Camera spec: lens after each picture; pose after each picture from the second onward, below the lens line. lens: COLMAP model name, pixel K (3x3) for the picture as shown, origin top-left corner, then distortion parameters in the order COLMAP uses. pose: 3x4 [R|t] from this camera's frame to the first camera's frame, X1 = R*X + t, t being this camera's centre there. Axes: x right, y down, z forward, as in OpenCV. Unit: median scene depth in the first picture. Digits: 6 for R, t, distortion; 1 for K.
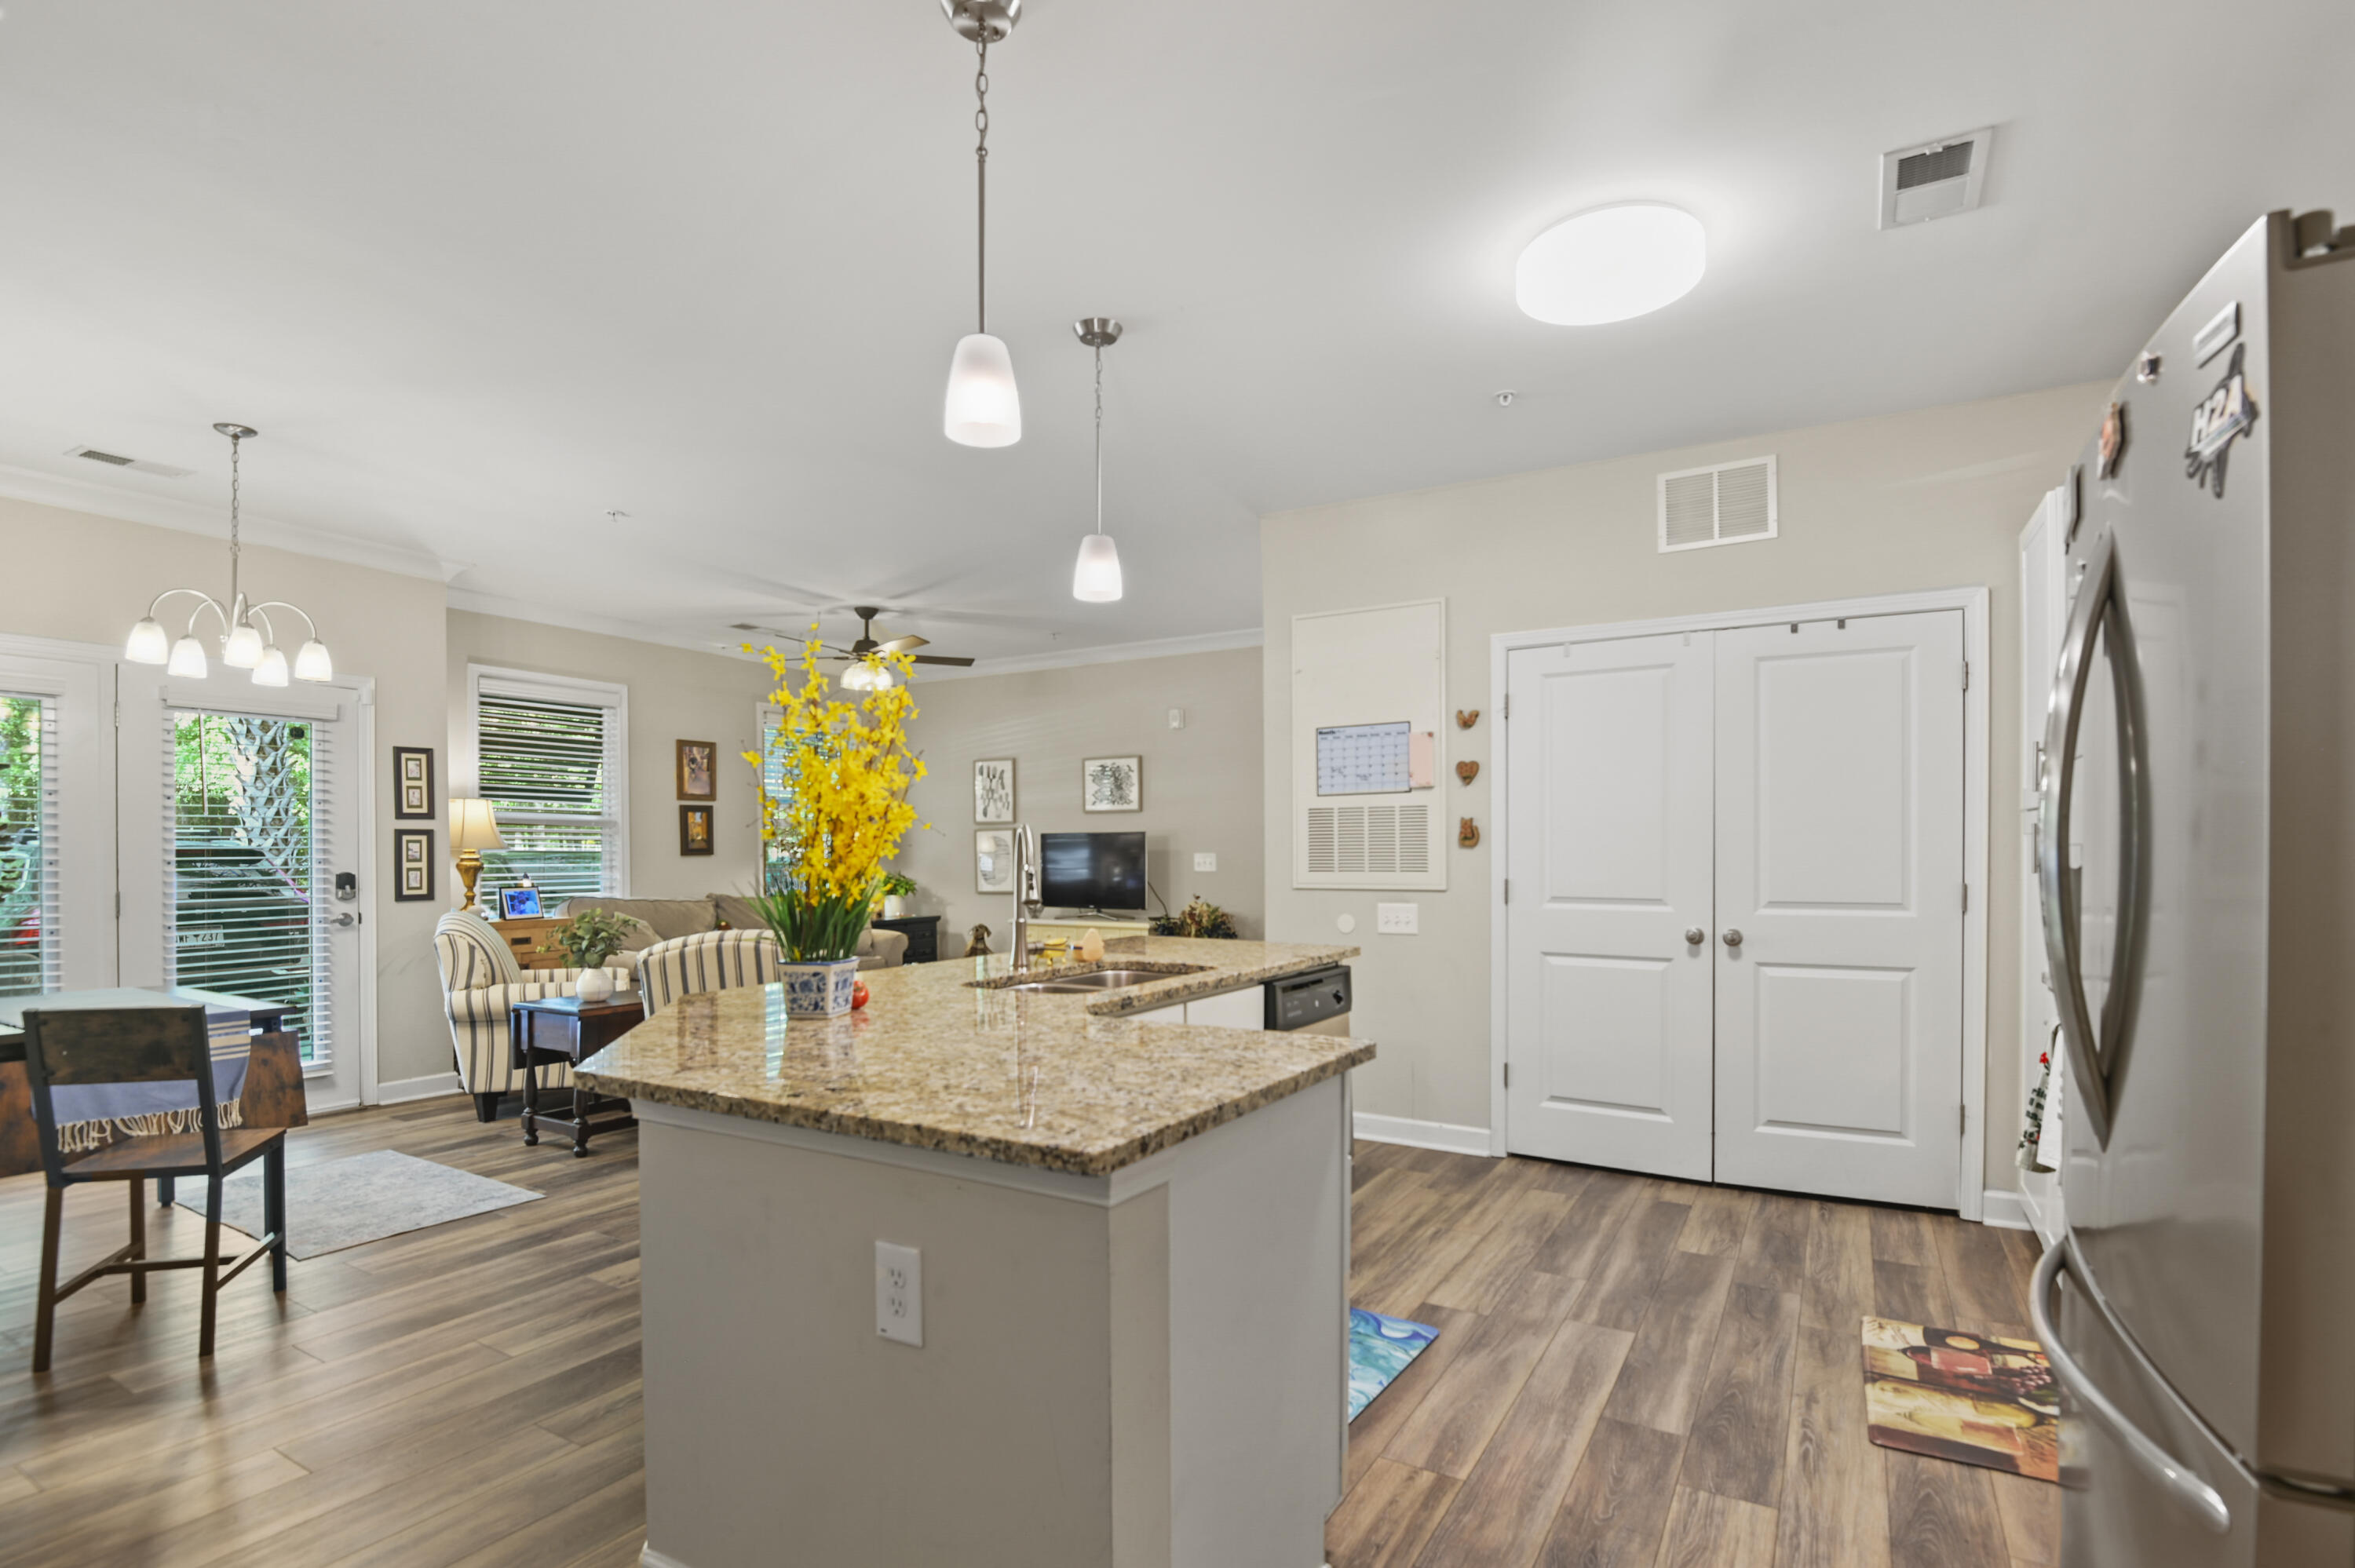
lens RADIAL K [[1142.7, 0, 1161.2], [0, 1142.7, 848.9], [0, 0, 1]] dist [-0.015991, -0.000388]
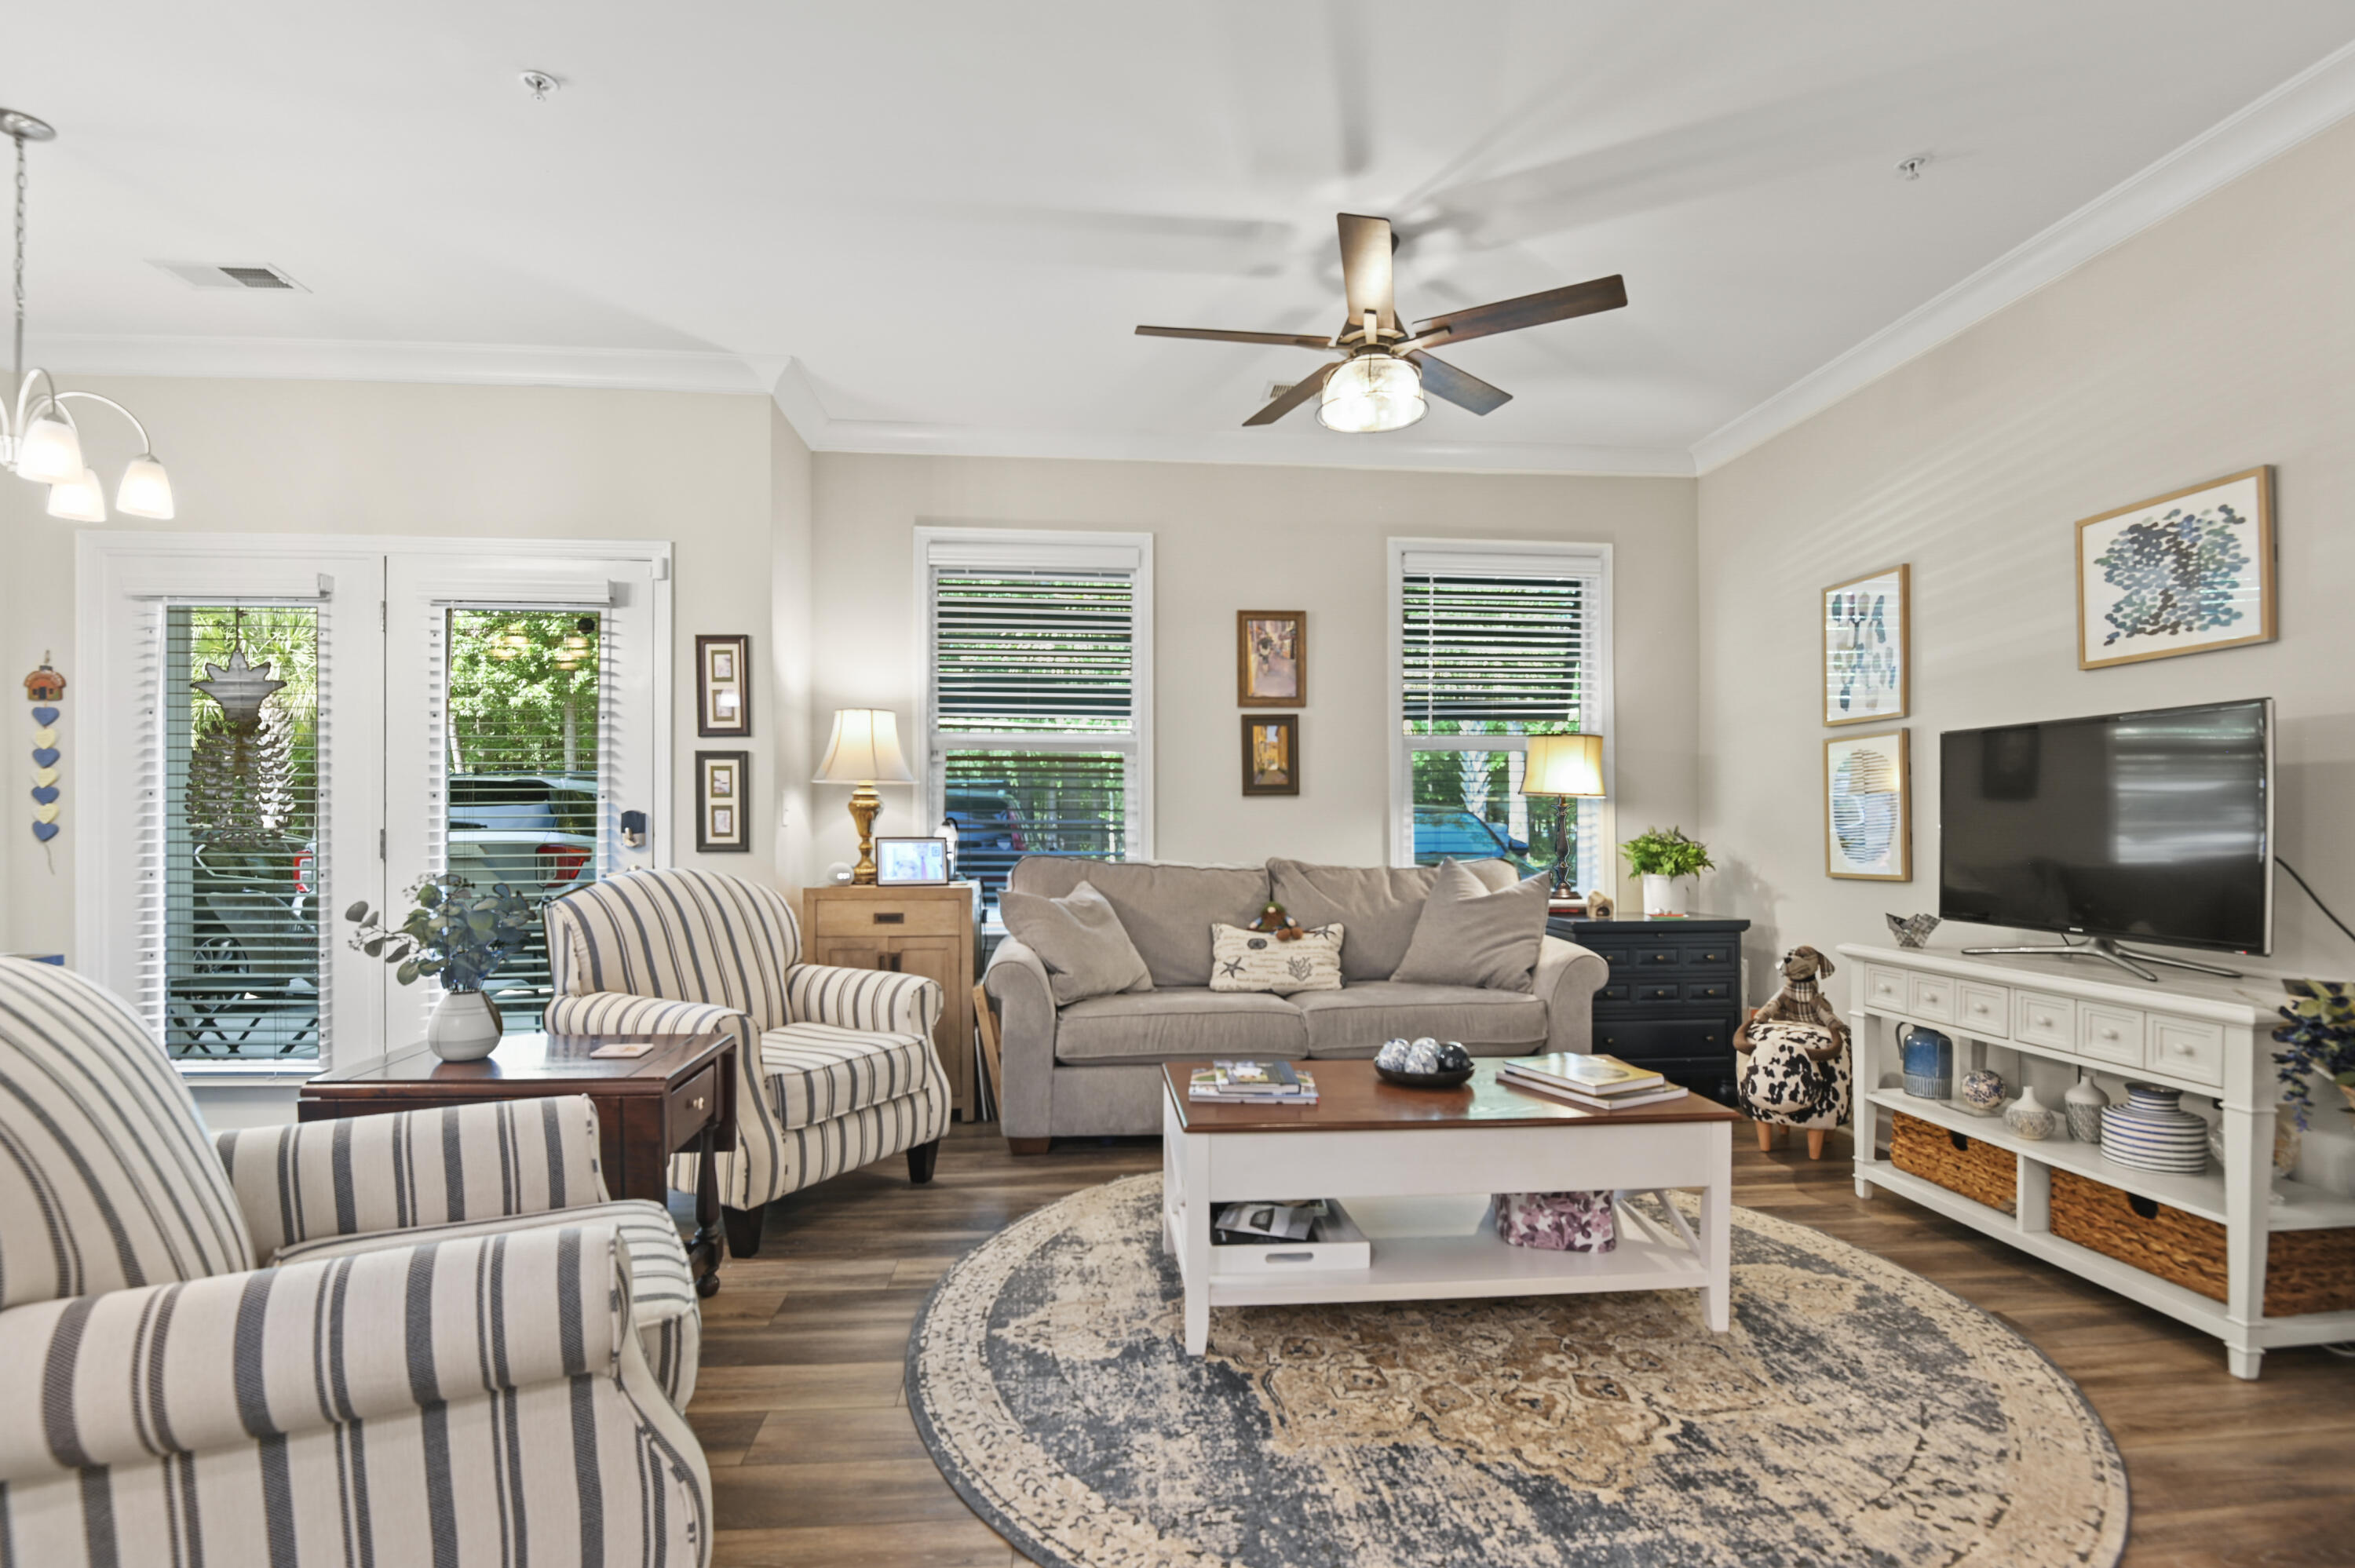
lens RADIAL K [[1114.3, 0, 1170.6], [0, 1114.3, 823.0], [0, 0, 1]] dist [-0.000573, -0.011831]
pose [[0.592773, 0.008204, -0.805328, 0.047834], [-0.002066, 0.999960, 0.008666, 0.015485], [0.805367, -0.003473, 0.592767, 0.598304]]
